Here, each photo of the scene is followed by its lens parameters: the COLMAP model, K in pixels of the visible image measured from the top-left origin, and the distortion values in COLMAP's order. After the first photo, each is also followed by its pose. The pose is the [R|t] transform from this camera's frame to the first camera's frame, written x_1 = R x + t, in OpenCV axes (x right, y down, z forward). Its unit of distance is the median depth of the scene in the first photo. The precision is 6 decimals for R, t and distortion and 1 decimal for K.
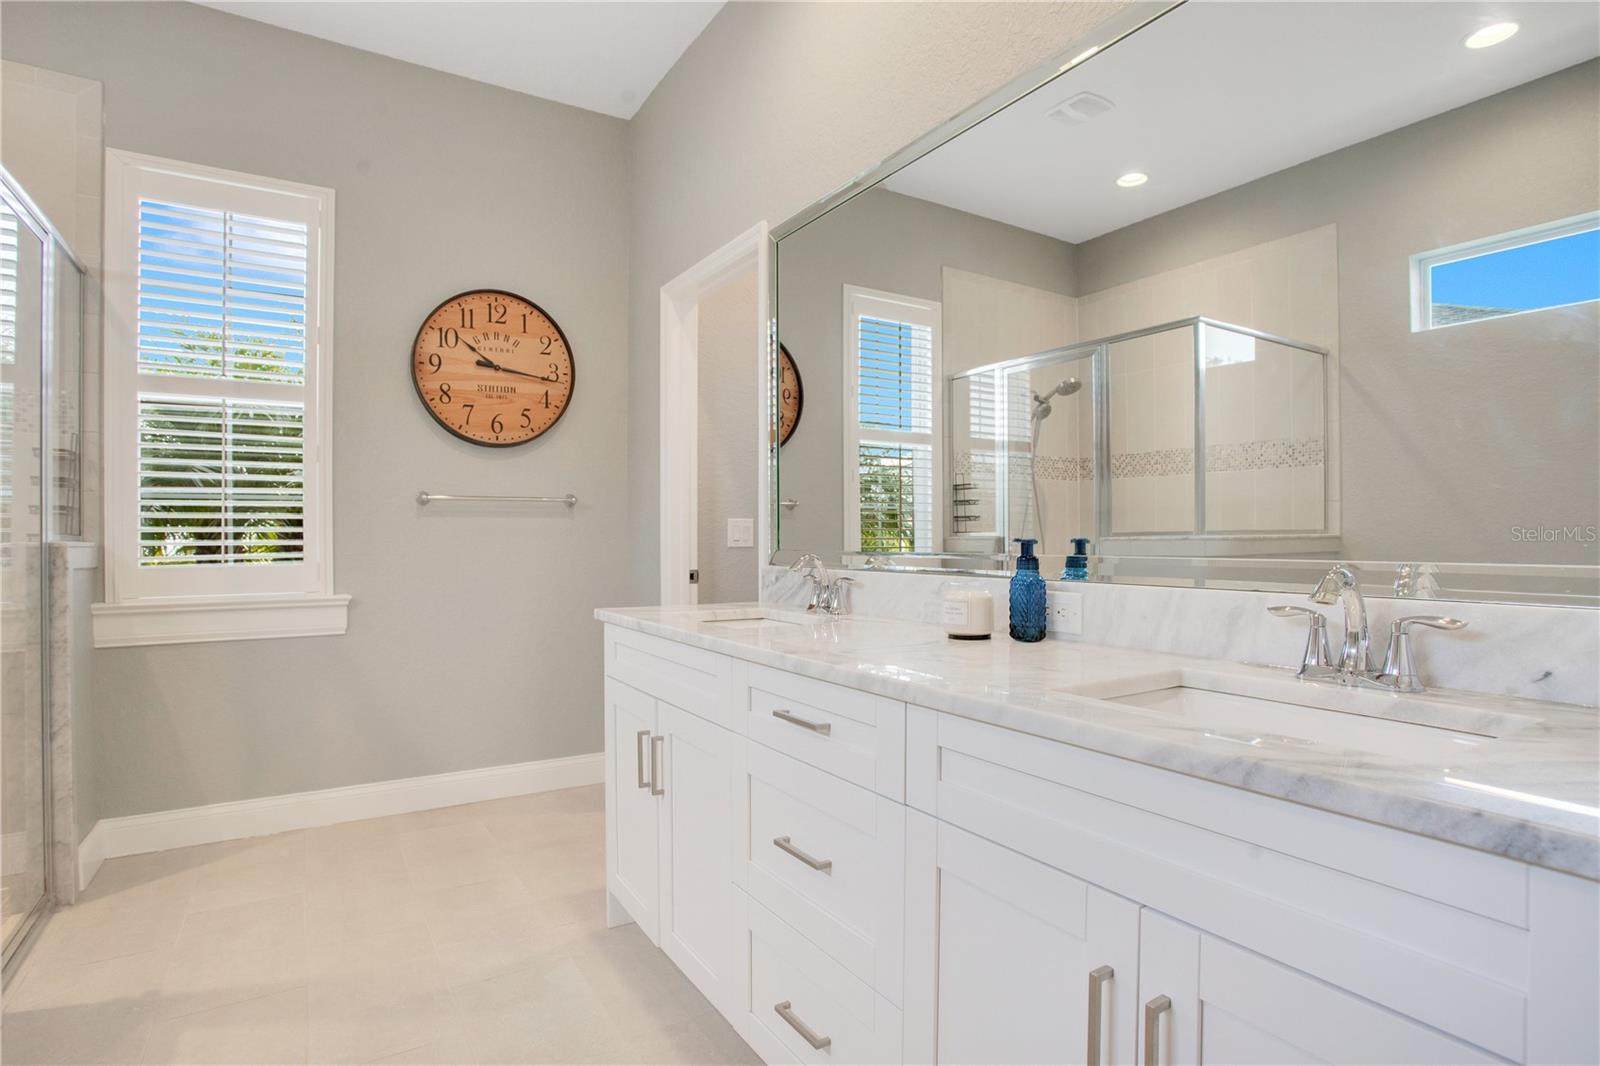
lens RADIAL K [[800.6, 0, 790.1], [0, 800.6, 534.8], [0, 0, 1]] dist [-0.050852, 0.021159]
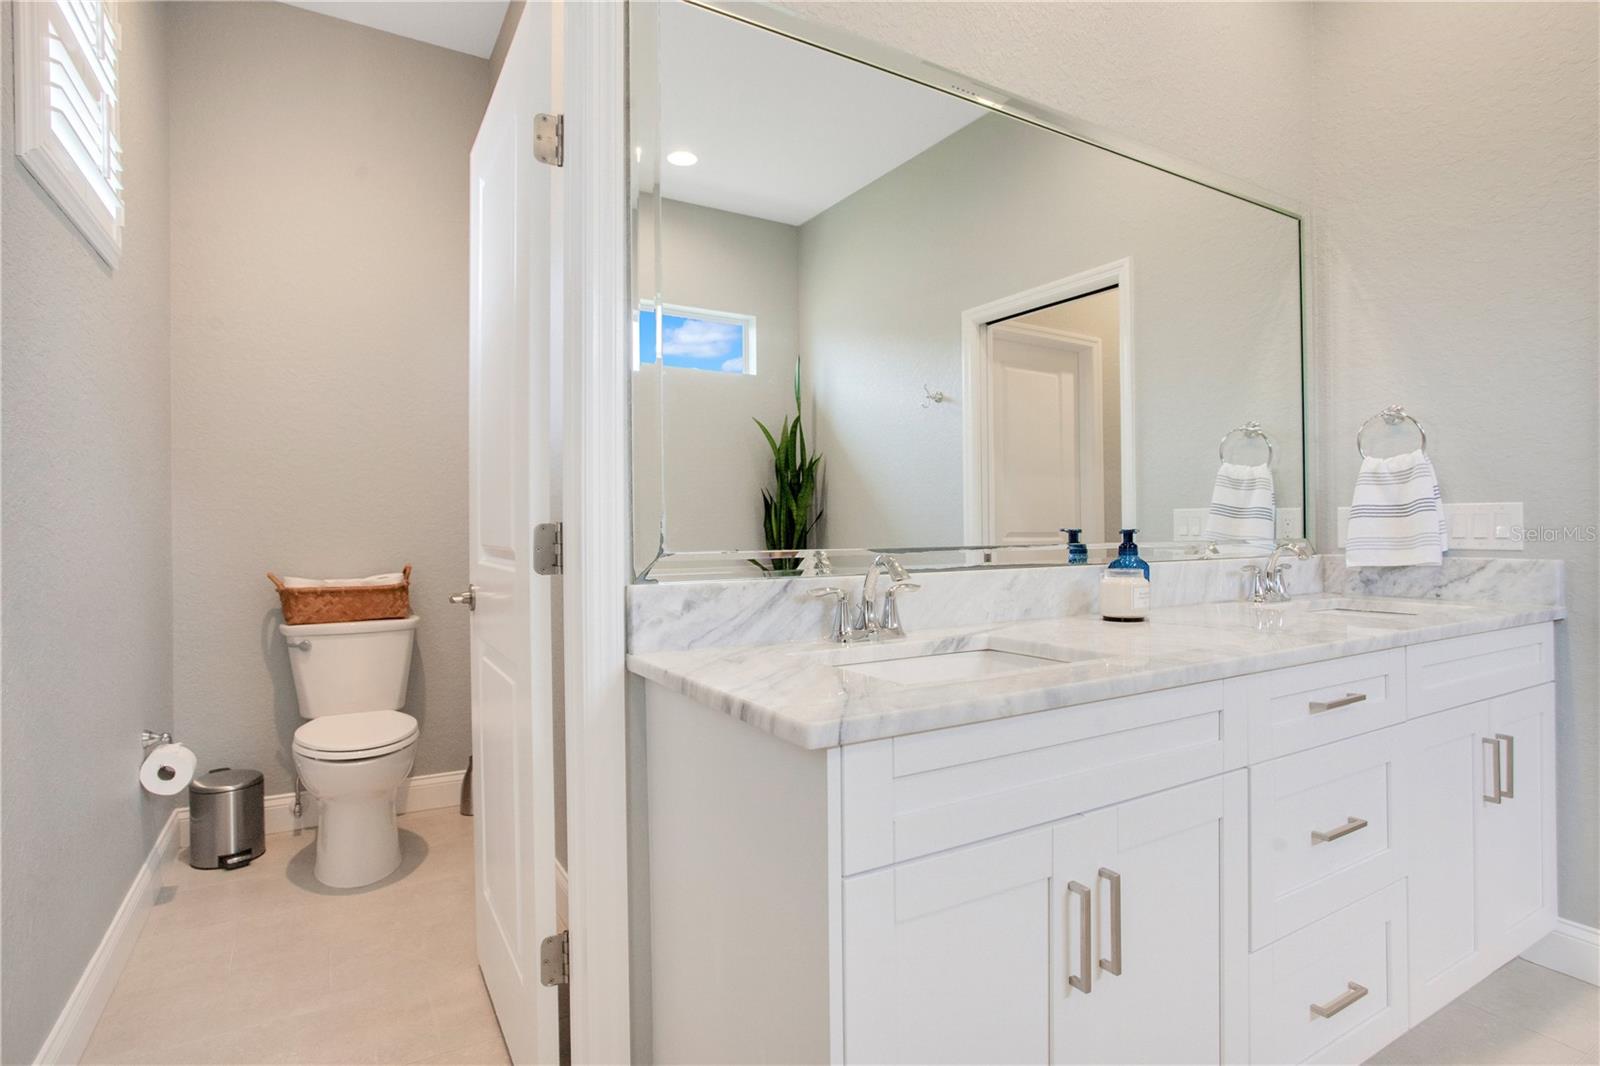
lens RADIAL K [[800.6, 0, 790.1], [0, 800.6, 534.8], [0, 0, 1]] dist [-0.050852, 0.021159]
pose [[0.034865, 0.004830, 0.999380, -0.056509], [0.008399, 0.999952, -0.005125, 0.001035], [-0.999357, 0.008573, 0.034823, 0.092573]]
